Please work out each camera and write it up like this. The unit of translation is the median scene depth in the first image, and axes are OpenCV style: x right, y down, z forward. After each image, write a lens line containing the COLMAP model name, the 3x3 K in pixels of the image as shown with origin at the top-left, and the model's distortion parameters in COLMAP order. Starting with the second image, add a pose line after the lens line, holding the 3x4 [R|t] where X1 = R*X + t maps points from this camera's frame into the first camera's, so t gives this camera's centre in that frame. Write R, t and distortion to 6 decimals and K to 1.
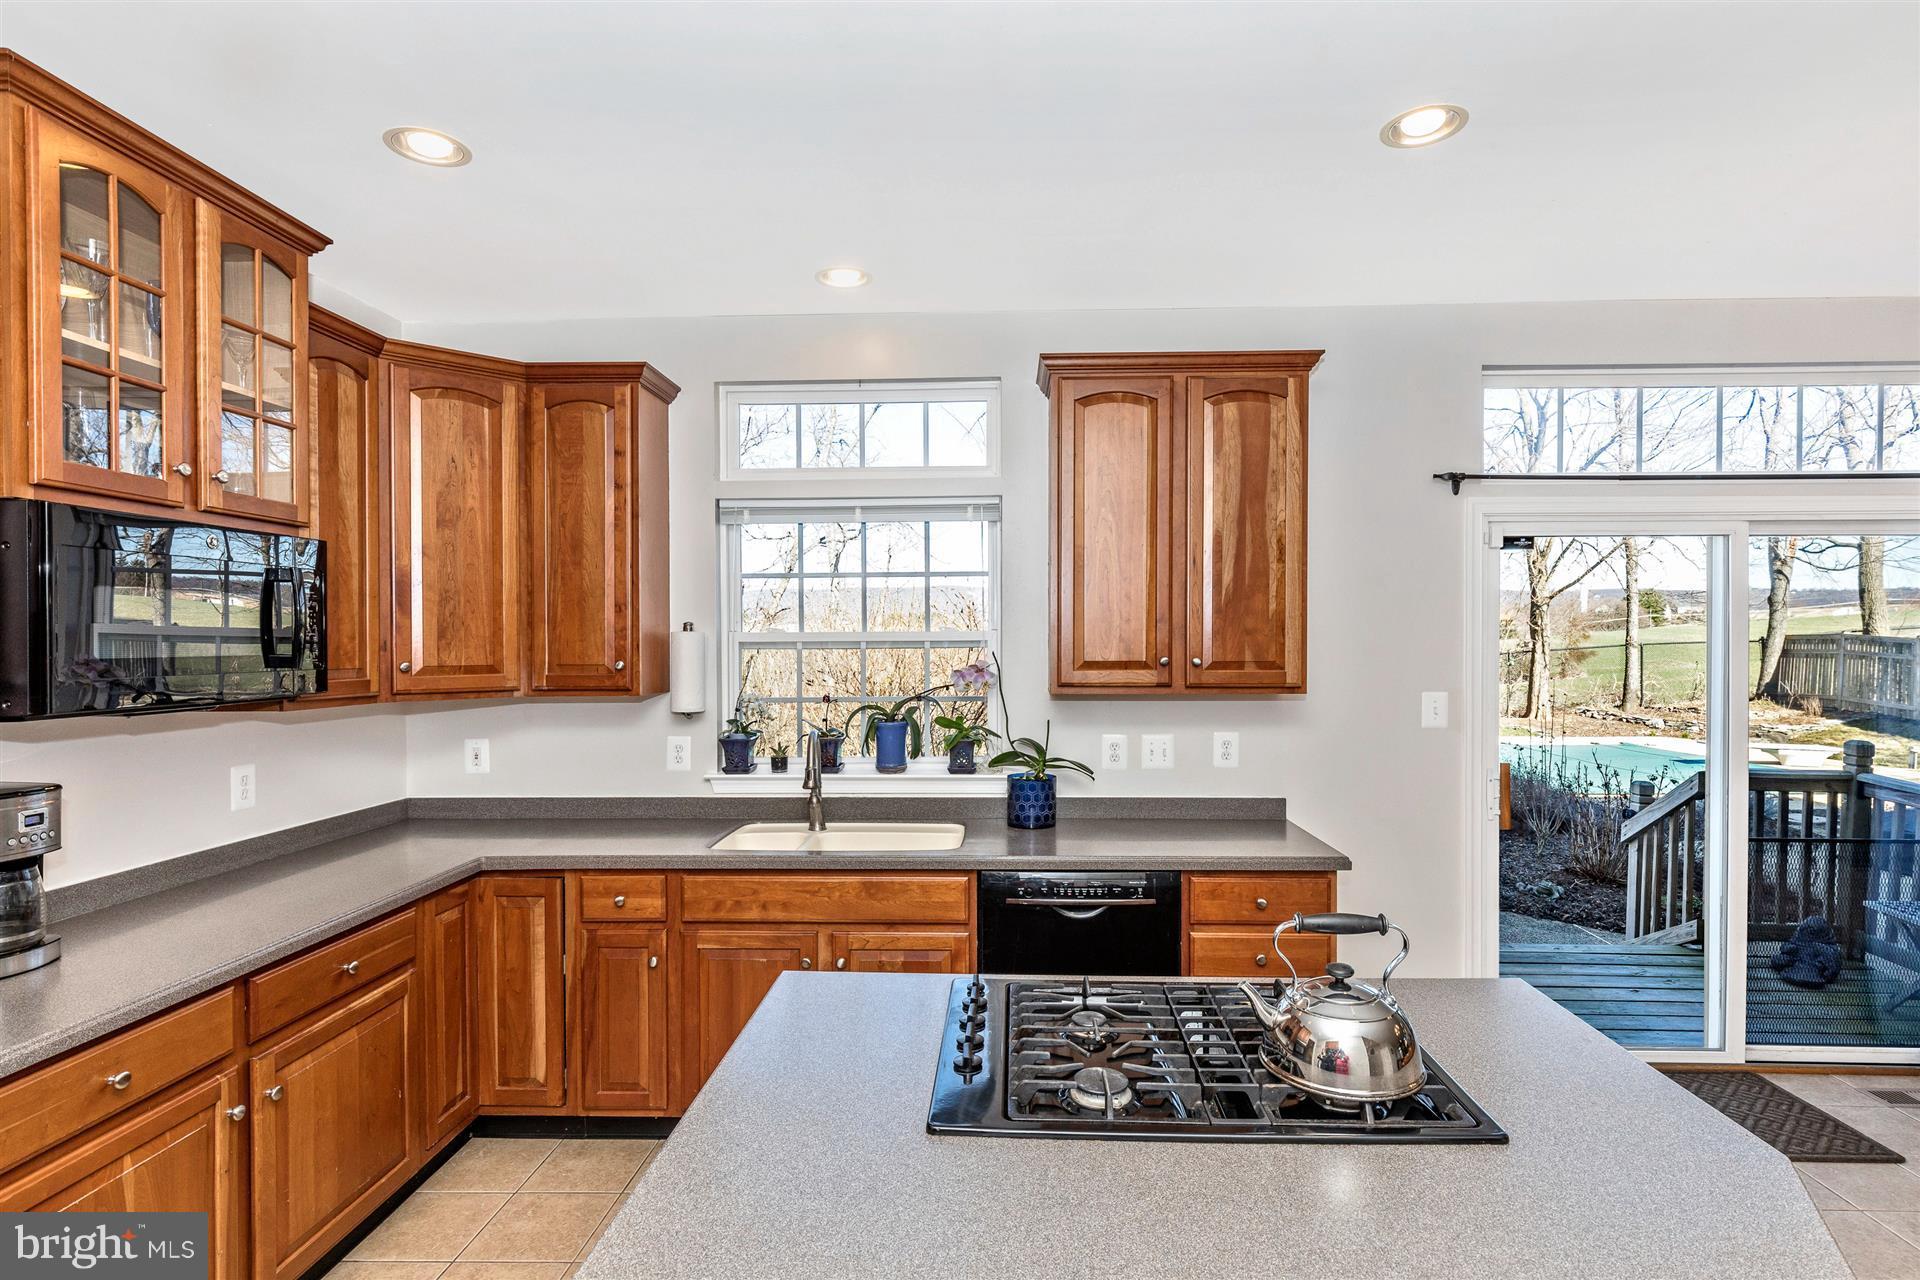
lens RADIAL K [[968.2, 0, 983.3], [0, 968.2, 640.0], [0, 0, 1]] dist [0.002545, -0.000414]
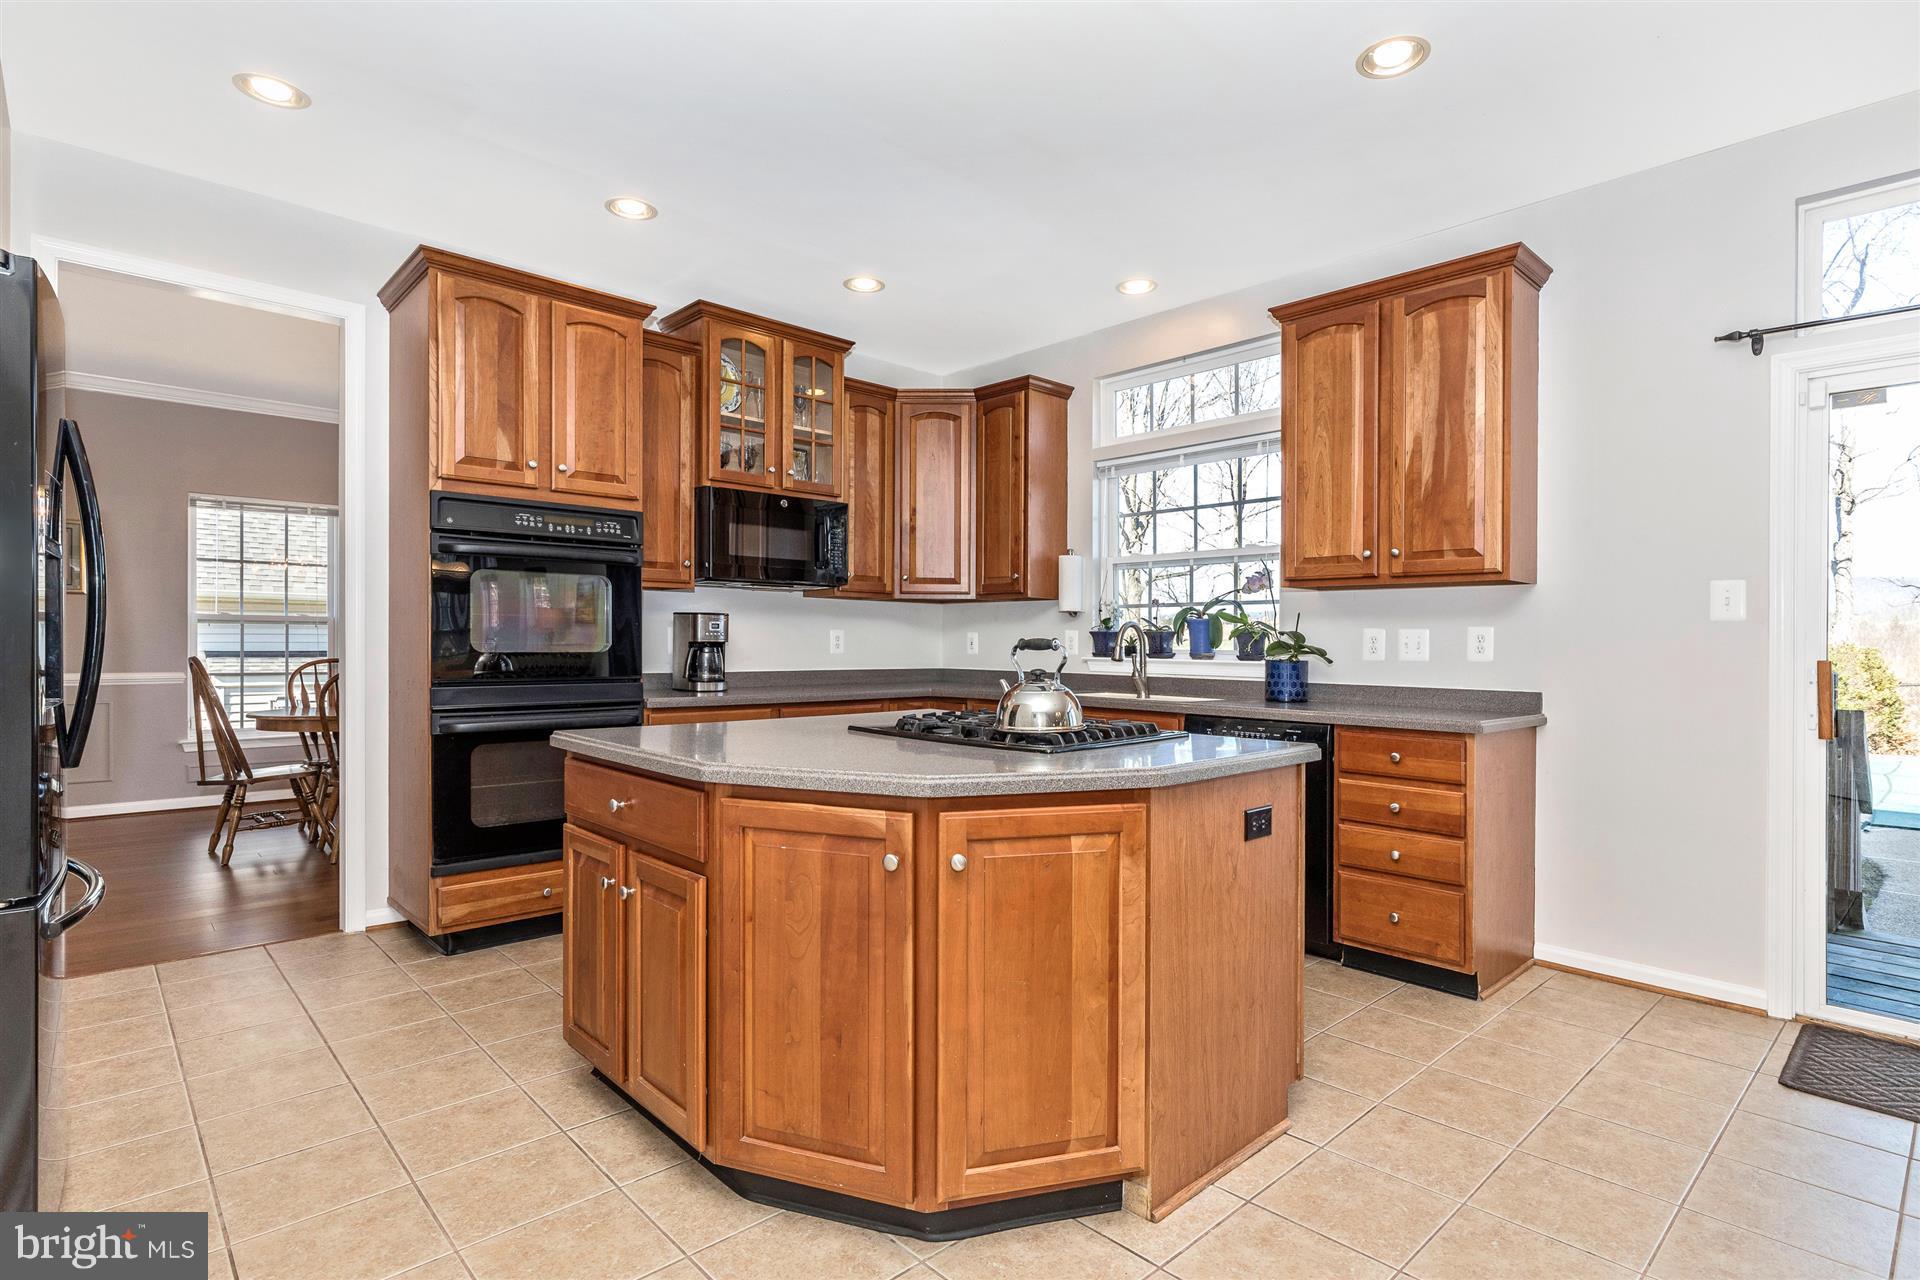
lens RADIAL K [[968.2, 0, 983.3], [0, 968.2, 640.0], [0, 0, 1]] dist [0.002545, -0.000414]
pose [[0.714820, 0.007419, -0.699269, 0.655677], [-0.012010, 0.999926, -0.001668, 0.129245], [0.699205, 0.009591, 0.714857, -0.126252]]
